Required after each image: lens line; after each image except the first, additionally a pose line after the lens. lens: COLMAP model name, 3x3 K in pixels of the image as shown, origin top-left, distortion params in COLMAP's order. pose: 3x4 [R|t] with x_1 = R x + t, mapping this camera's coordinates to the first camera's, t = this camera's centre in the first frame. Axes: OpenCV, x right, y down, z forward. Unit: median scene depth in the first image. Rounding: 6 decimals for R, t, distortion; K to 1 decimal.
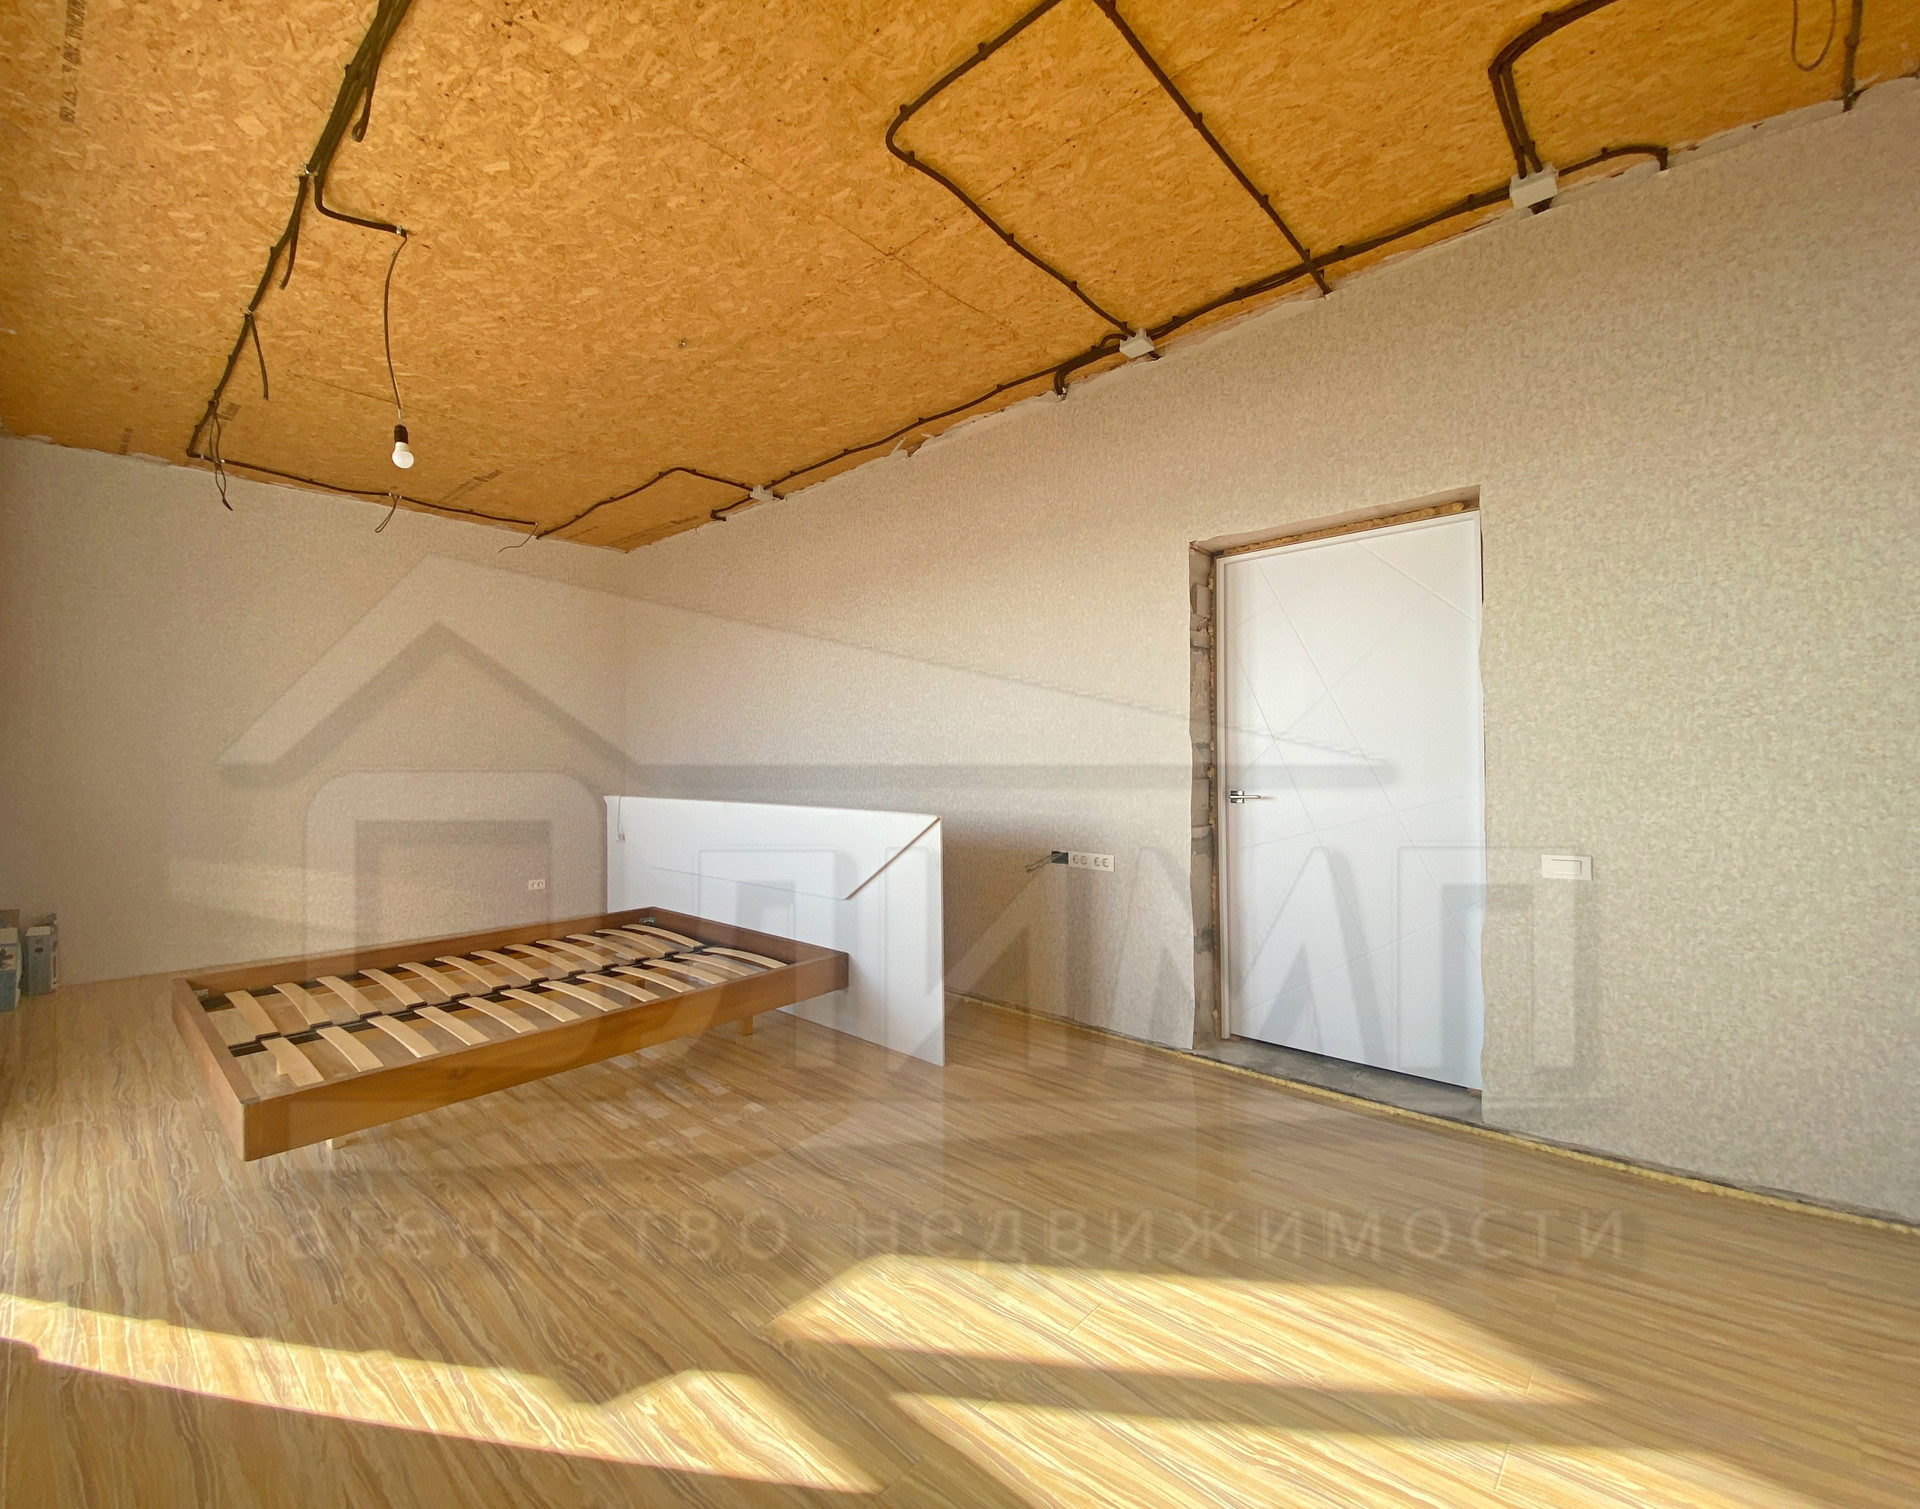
lens RADIAL K [[788.6, 0, 964.1], [0, 788.6, 763.3], [0, 0, 1]] dist [-0.009211, -0.001666]
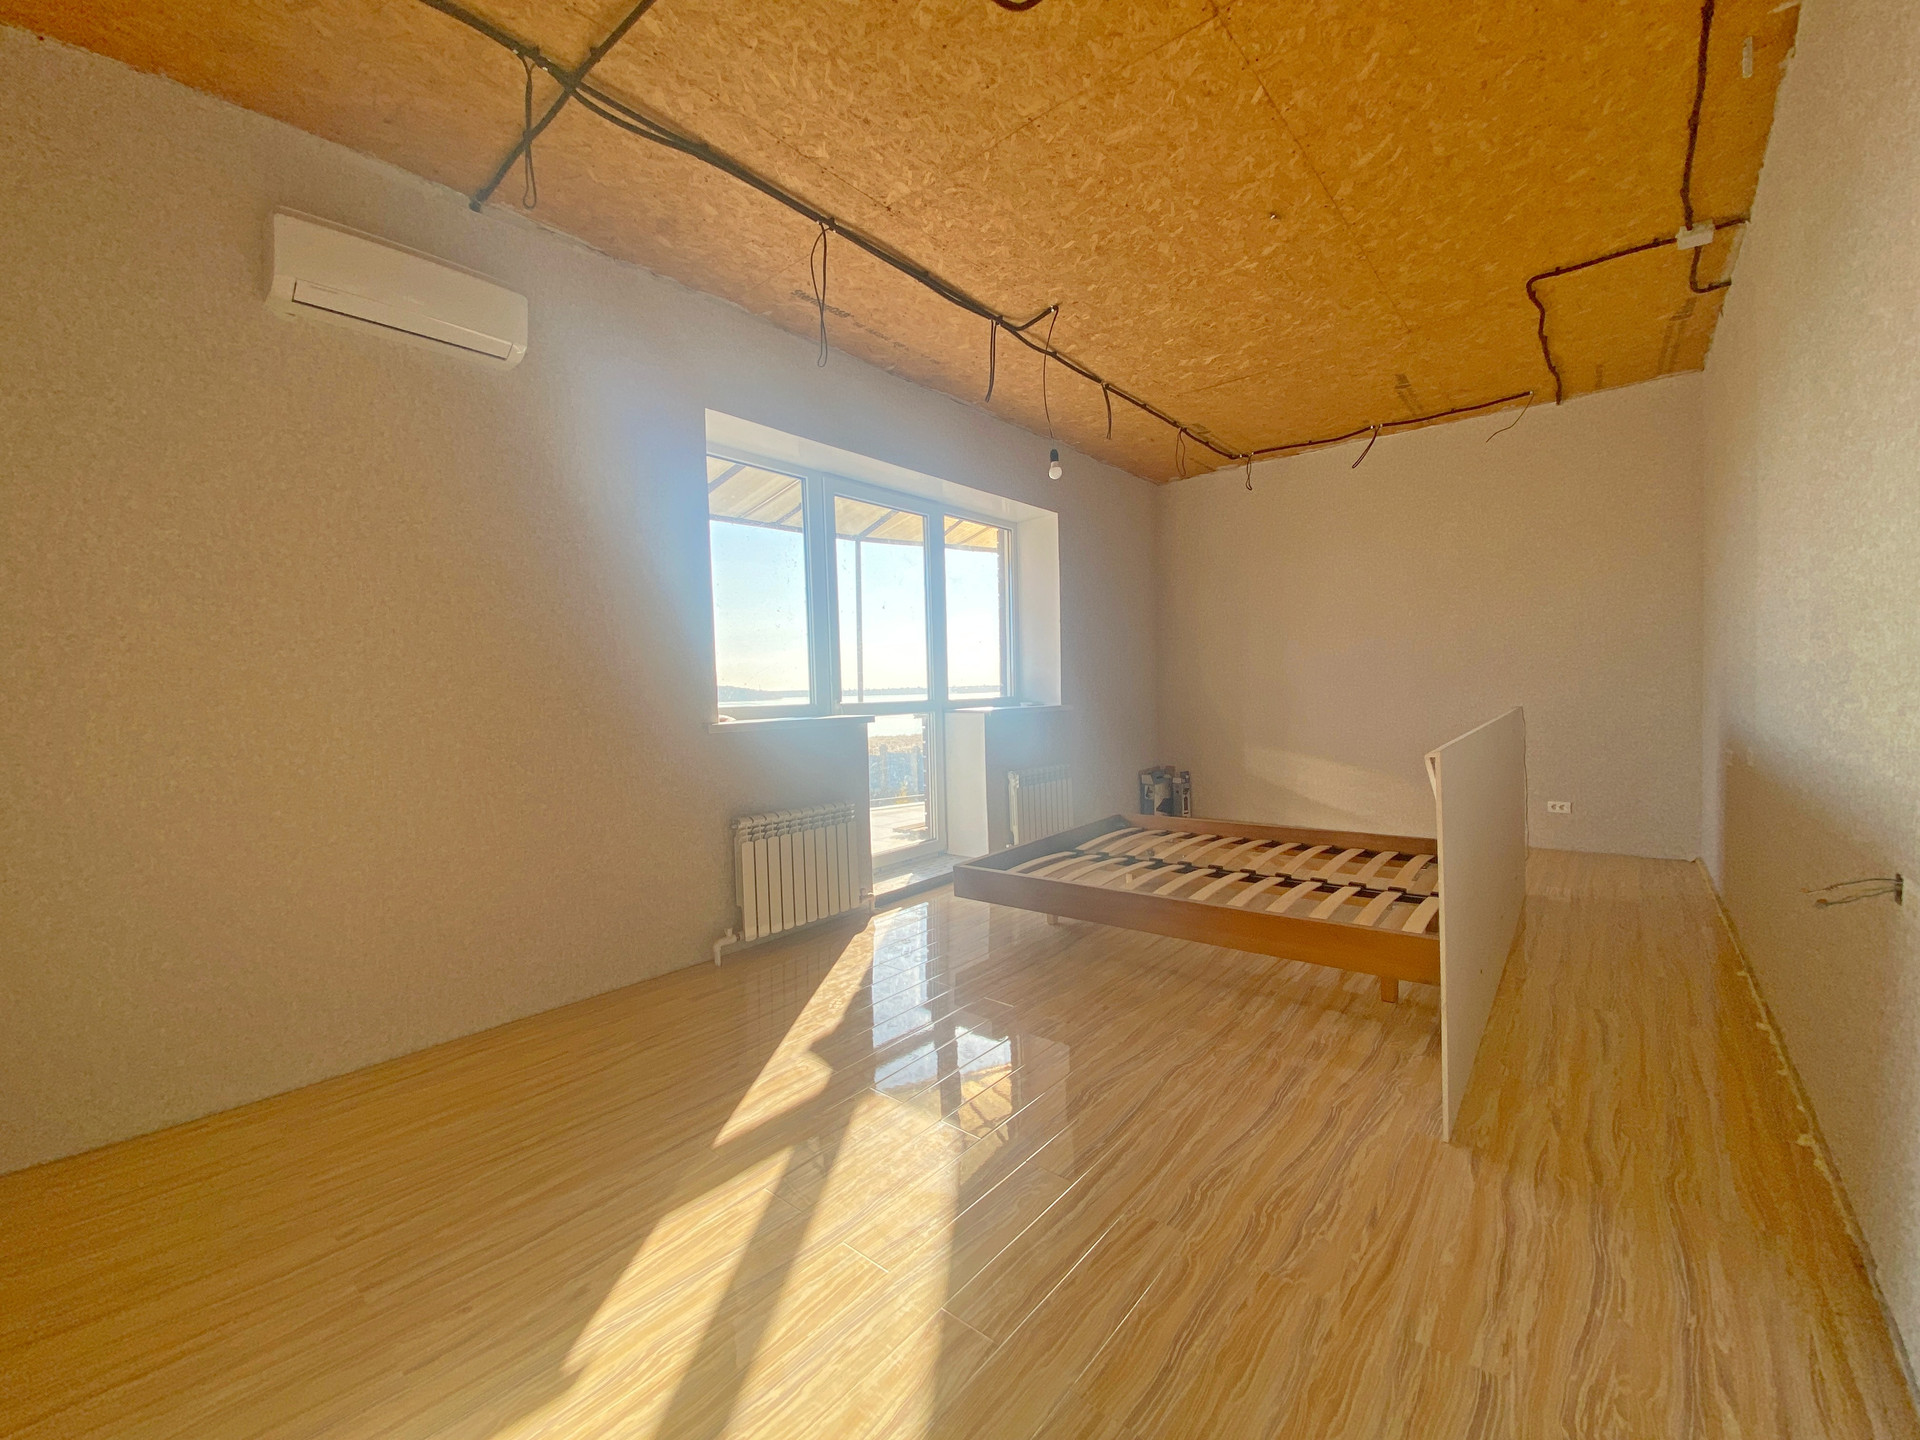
lens RADIAL K [[794.0, 0, 964.7], [0, 794.0, 726.2], [0, 0, 1]] dist [-0.015107, -0.004134]
pose [[0.038695, 0.043433, -0.998307, 0.814478], [0.035061, 0.998381, 0.044795, 0.013331], [0.998636, -0.036735, 0.037110, 0.821176]]
